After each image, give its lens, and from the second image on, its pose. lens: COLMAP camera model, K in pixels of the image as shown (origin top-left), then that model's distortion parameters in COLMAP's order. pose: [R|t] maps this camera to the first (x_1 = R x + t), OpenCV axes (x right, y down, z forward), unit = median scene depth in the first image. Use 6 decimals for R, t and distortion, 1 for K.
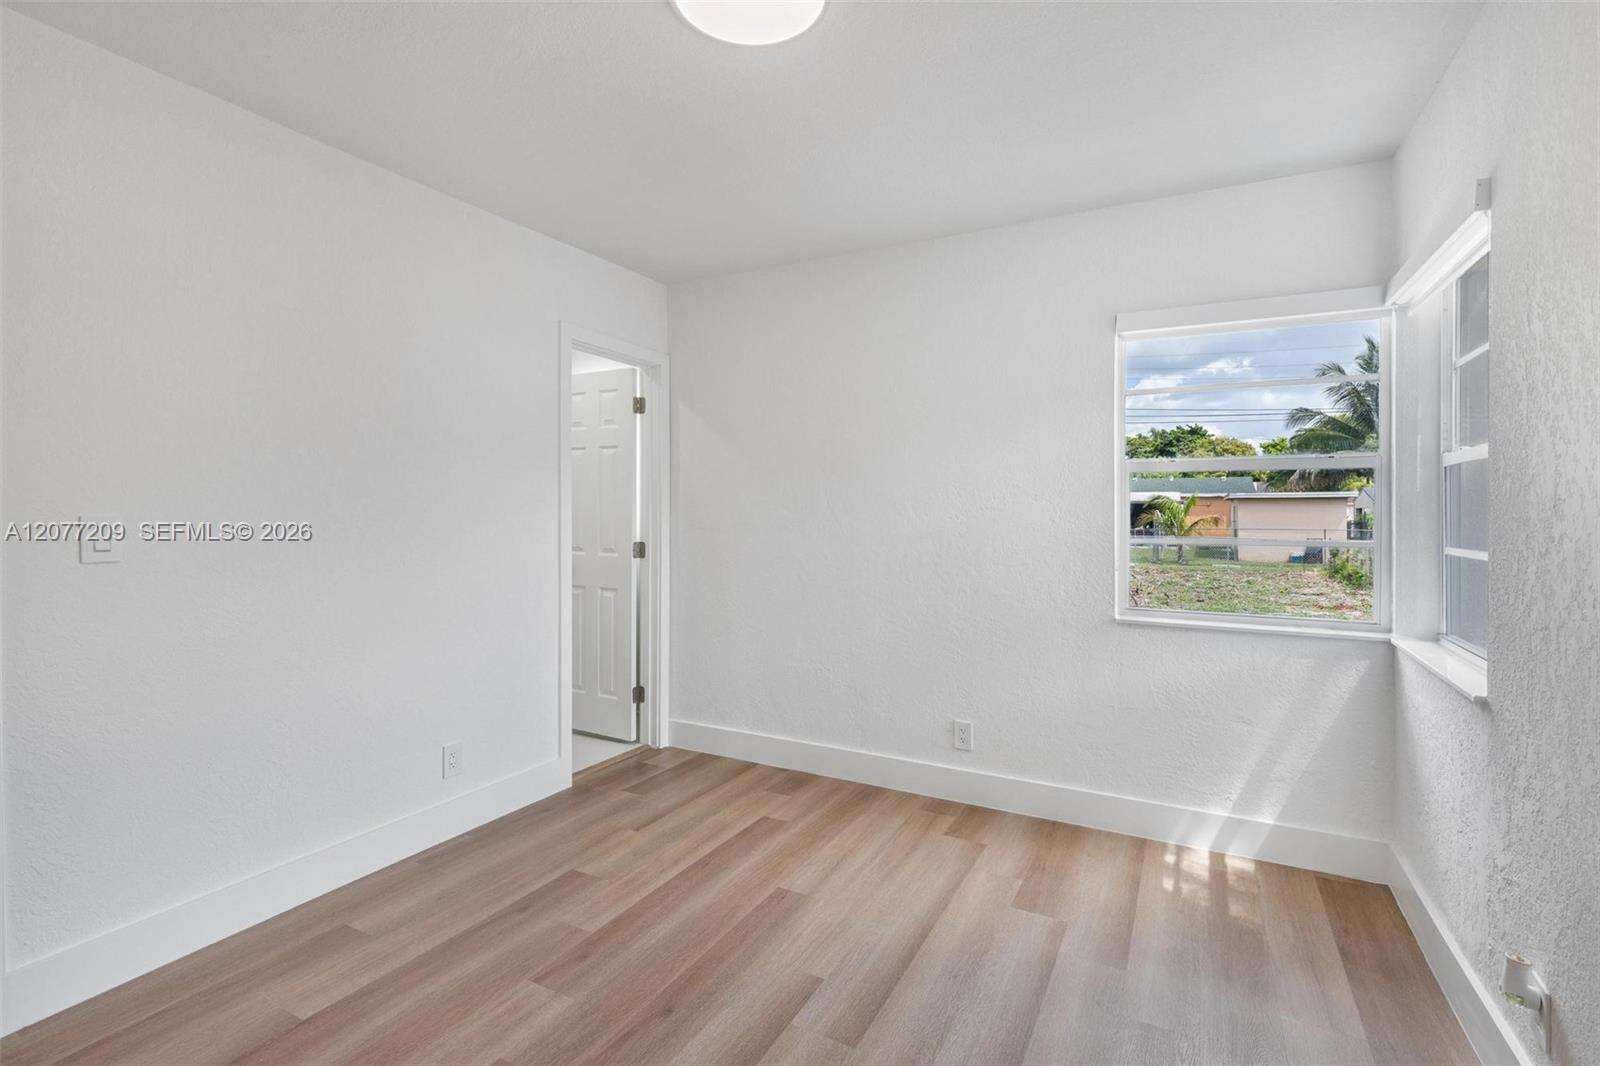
lens RADIAL K [[730.5, 0, 804.6], [0, 730.5, 526.6], [0, 0, 1]] dist [0.005014, -0.000126]
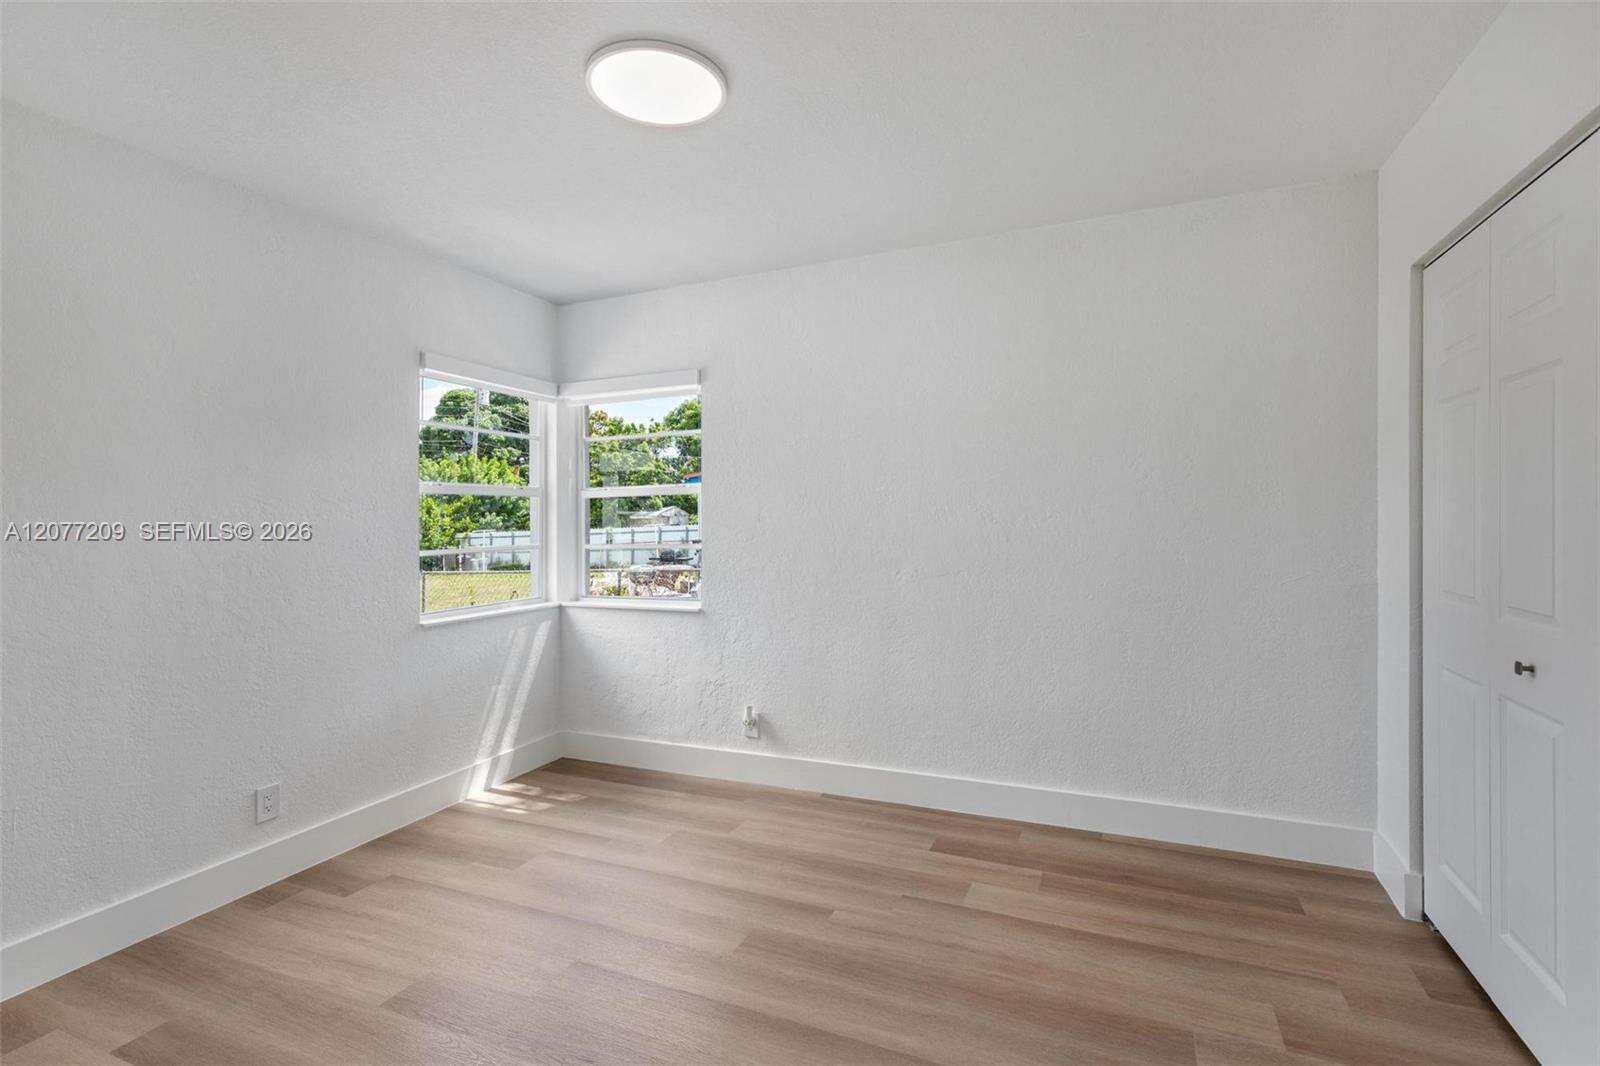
lens RADIAL K [[730.5, 0, 813.2], [0, 730.5, 516.5], [0, 0, 1]] dist [0.017837, -0.000378]
pose [[-0.089696, 0.003769, 0.995962, -0.857504], [0.037268, 0.999305, -0.000426, -0.014886], [-0.995272, 0.037080, -0.089775, 0.581736]]
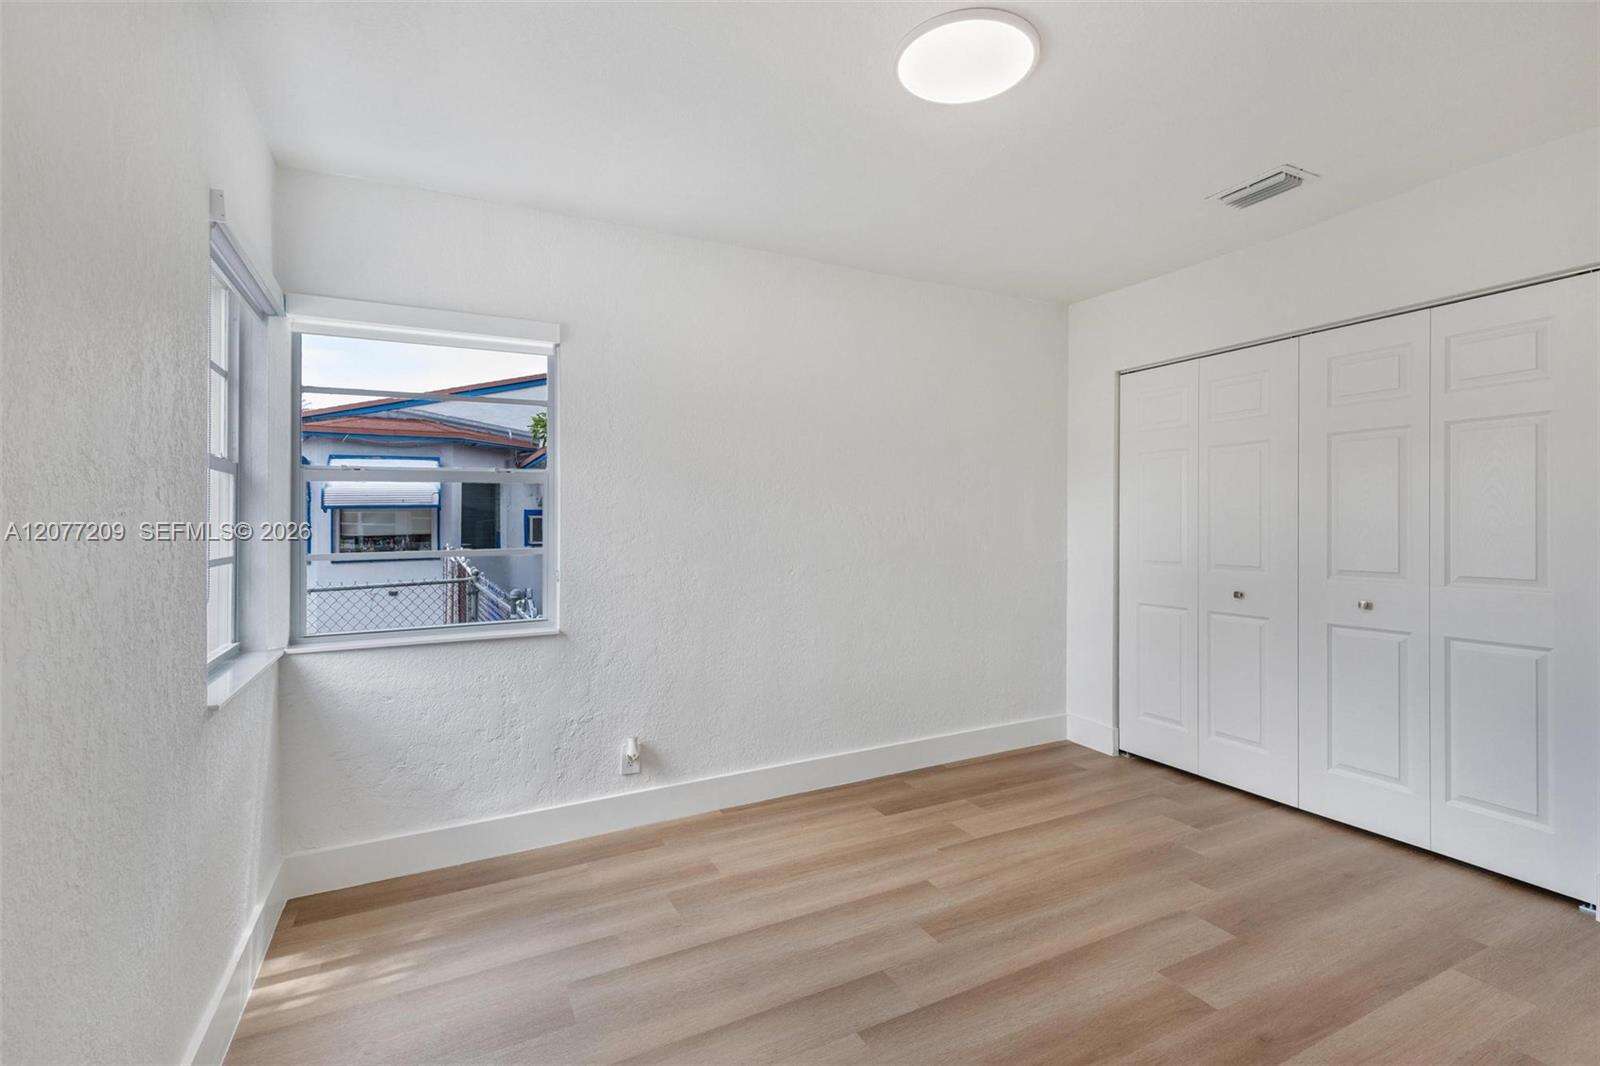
lens RADIAL K [[730.5, 0, 813.2], [0, 730.5, 516.5], [0, 0, 1]] dist [0.017837, -0.000378]
pose [[-0.822763, 0.005170, 0.568361, -0.359142], [0.018658, 0.999665, 0.017915, -0.031297], [-0.568078, 0.025344, -0.822584, 1.410518]]
